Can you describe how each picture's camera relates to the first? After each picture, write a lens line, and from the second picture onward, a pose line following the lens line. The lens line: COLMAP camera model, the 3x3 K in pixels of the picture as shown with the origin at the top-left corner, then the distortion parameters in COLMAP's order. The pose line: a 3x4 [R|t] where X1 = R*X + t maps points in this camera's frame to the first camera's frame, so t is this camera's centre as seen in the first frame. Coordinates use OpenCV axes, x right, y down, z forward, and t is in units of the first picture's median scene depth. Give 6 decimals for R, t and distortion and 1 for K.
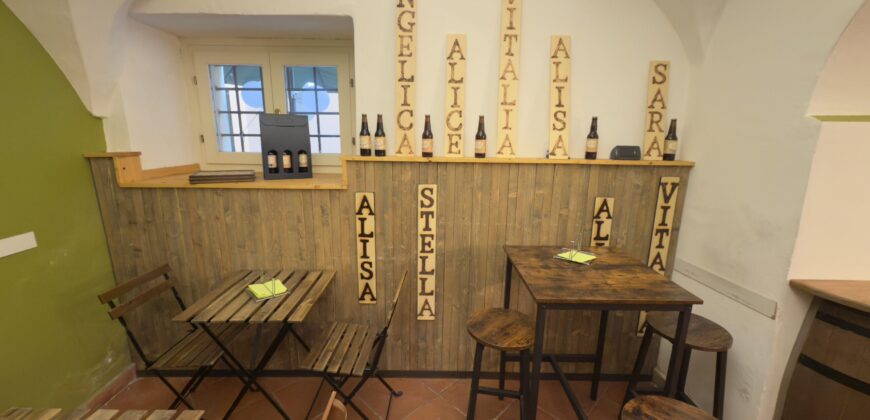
lens RADIAL K [[345.6, 0, 436.2], [0, 345.6, 209.8], [0, 0, 1]] dist [-0.001455, 0.000129]
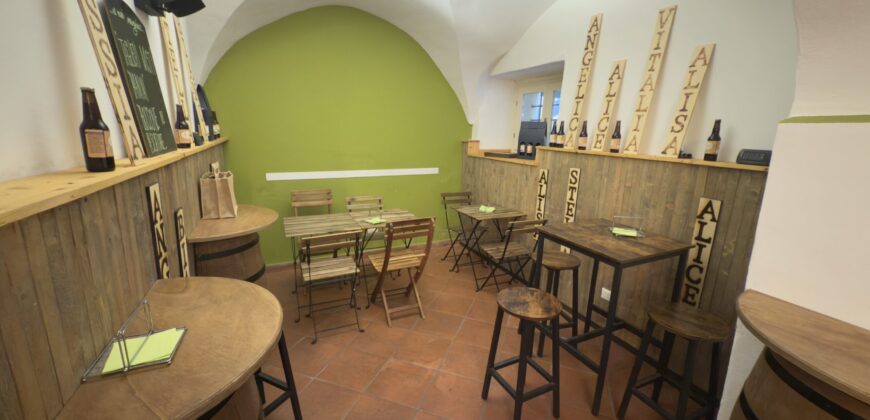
lens RADIAL K [[345.6, 0, 436.2], [0, 345.6, 209.8], [0, 0, 1]] dist [-0.001455, 0.000129]
pose [[0.424832, 0.207975, -0.881059, 1.041052], [-0.216534, 0.968346, 0.124170, 0.042703], [0.878994, 0.138028, 0.456418, -0.160005]]
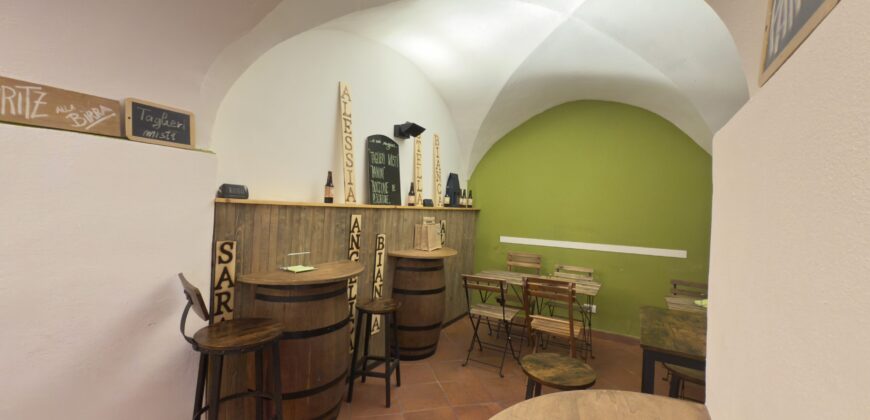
lens RADIAL K [[345.6, 0, 436.2], [0, 345.6, 209.8], [0, 0, 1]] dist [-0.001455, 0.000129]
pose [[-0.512323, -0.026122, -0.858396, 1.250579], [-0.231402, 0.966768, 0.108689, -0.047461], [0.827030, 0.254318, -0.501342, 0.599726]]
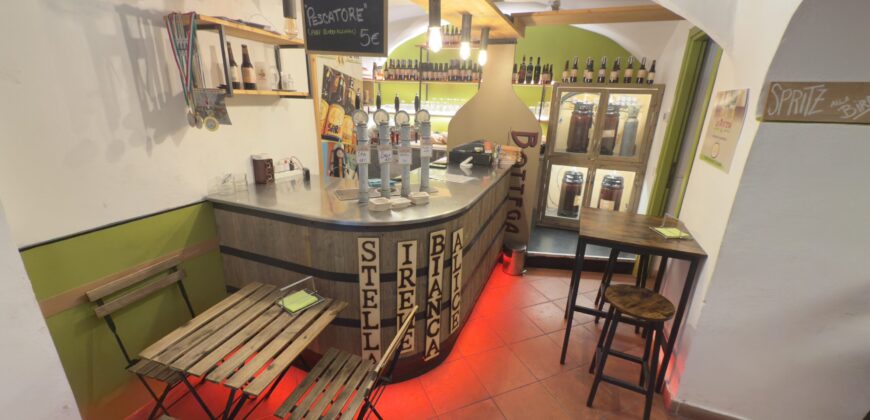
lens RADIAL K [[345.6, 0, 436.2], [0, 345.6, 209.8], [0, 0, 1]] dist [-0.001455, 0.000129]
pose [[-0.924822, -0.159098, 0.345531, 1.534427], [0.035622, 0.868124, 0.495067, -0.184314], [-0.378728, 0.470157, -0.797193, 0.595292]]
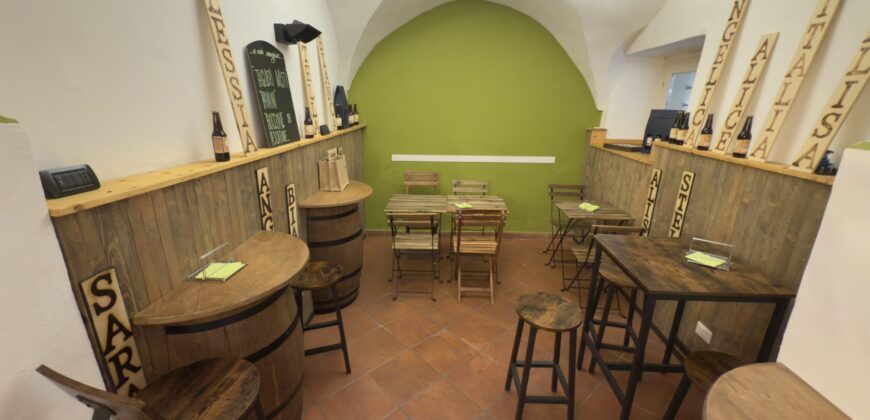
lens RADIAL K [[345.6, 0, 436.2], [0, 345.6, 209.8], [0, 0, 1]] dist [-0.001455, 0.000129]
pose [[-0.047238, 0.291085, -0.955530, 1.187991], [-0.230543, 0.927594, 0.293972, -0.101013], [0.971915, 0.234178, 0.023290, 0.148133]]
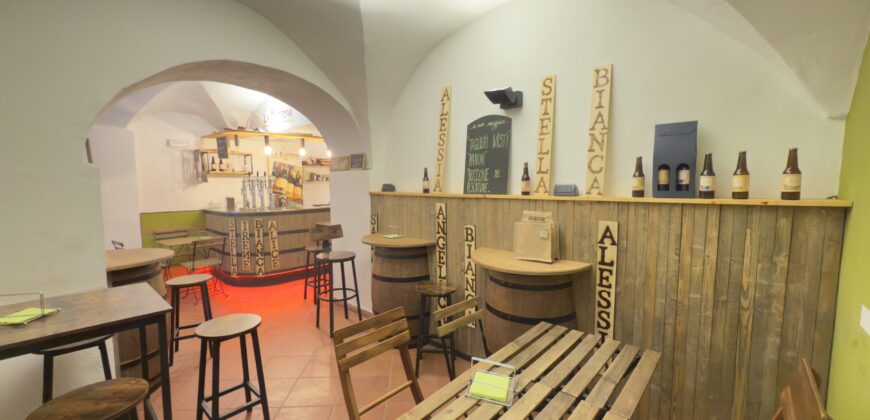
lens RADIAL K [[345.6, 0, 436.2], [0, 345.6, 209.8], [0, 0, 1]] dist [-0.001455, 0.000129]
pose [[-0.738959, -0.062587, 0.670837, -0.753649], [0.138963, 0.960110, 0.242649, -0.149691], [-0.659264, 0.272529, -0.700784, 0.742911]]
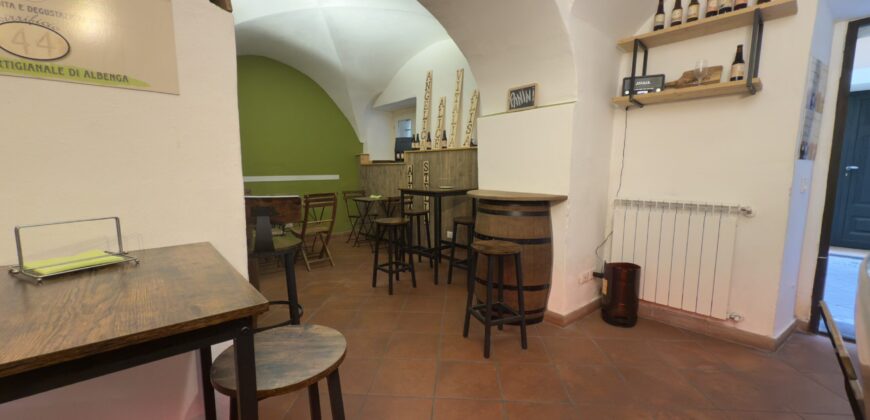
lens RADIAL K [[345.6, 0, 436.2], [0, 345.6, 209.8], [0, 0, 1]] dist [-0.001455, 0.000129]
pose [[0.656069, 0.075261, -0.750939, 1.792231], [-0.151025, 0.987981, -0.032927, 0.318110], [0.739436, 0.135012, 0.659550, -0.450990]]
